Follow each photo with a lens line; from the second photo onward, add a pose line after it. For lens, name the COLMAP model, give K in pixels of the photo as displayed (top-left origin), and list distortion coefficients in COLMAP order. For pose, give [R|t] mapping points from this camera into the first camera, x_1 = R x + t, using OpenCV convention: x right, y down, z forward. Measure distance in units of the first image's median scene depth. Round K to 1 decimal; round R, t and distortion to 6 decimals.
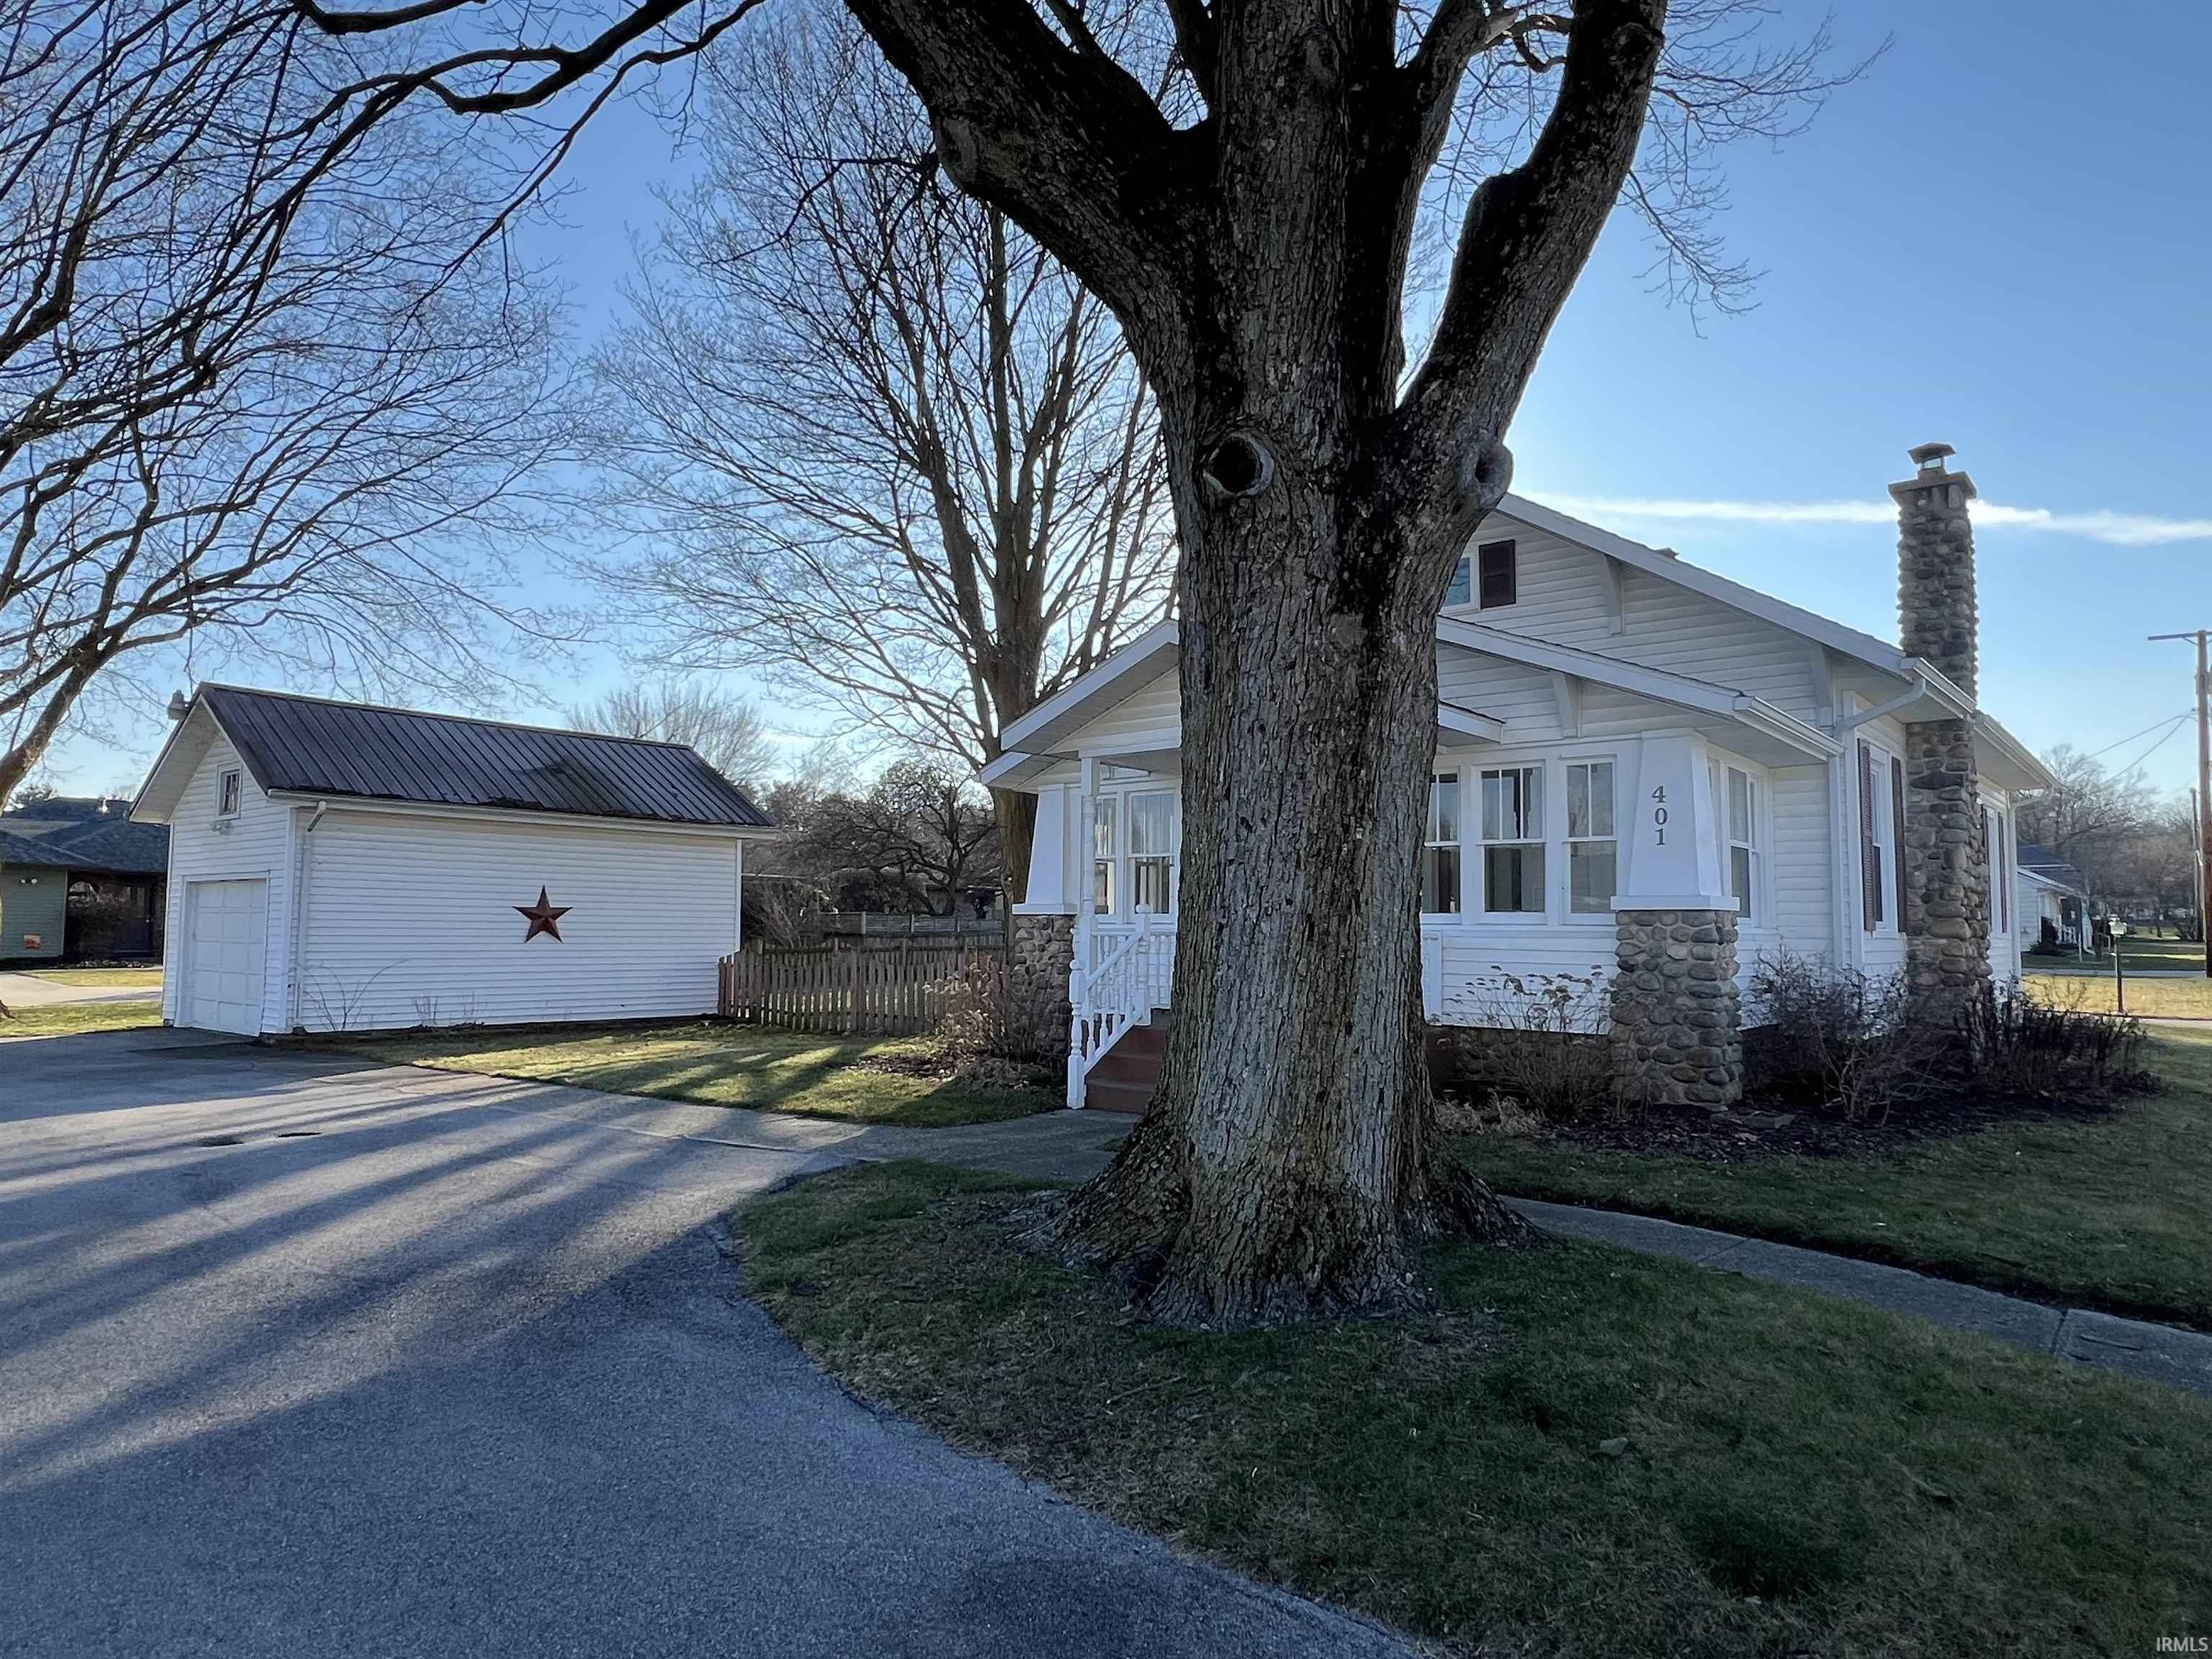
lens RADIAL K [[1366.4, 0, 1106.0], [0, 1366.4, 829.5], [0, 0, 1]] dist [-0.004066, -0.001886]
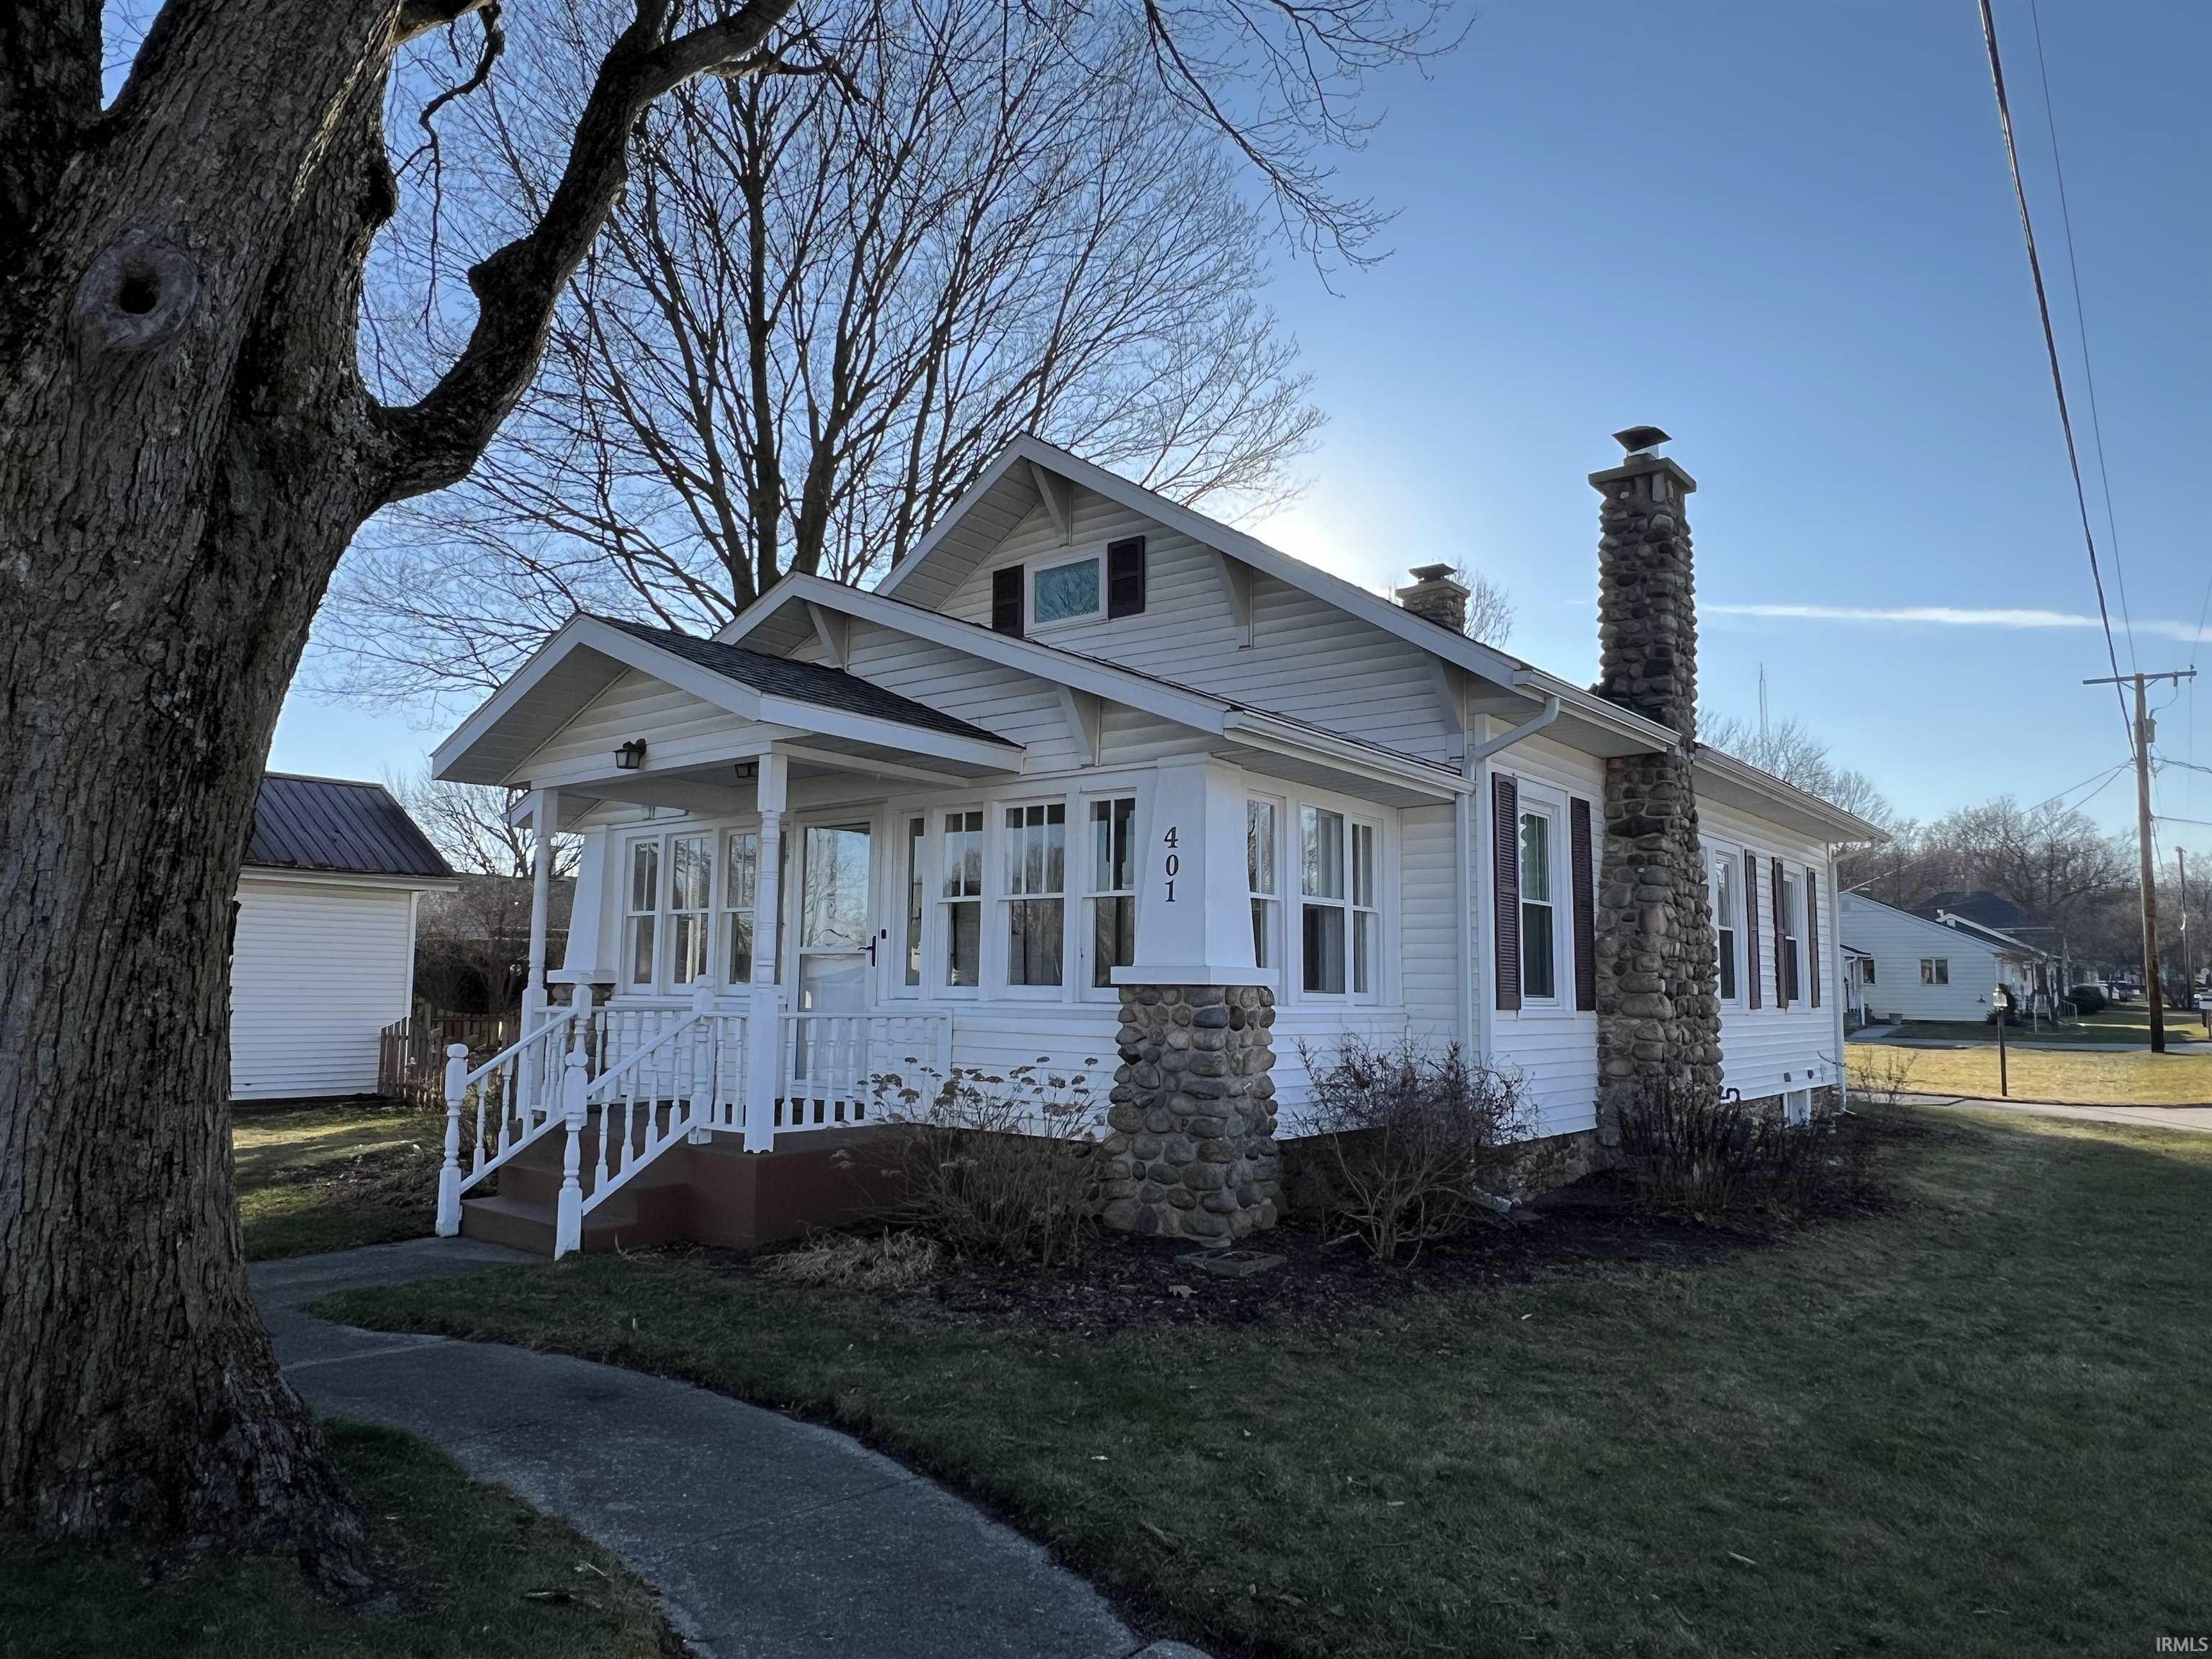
lens RADIAL K [[1416.8, 0, 1106.0], [0, 1416.8, 829.5], [0, 0, 1]] dist [0.000724, -0.002461]
pose [[0.999975, 0.005438, 0.004531, 0.289857], [-0.005253, 0.999189, -0.039928, 0.002091], [-0.004744, 0.039903, 0.999192, 0.145922]]
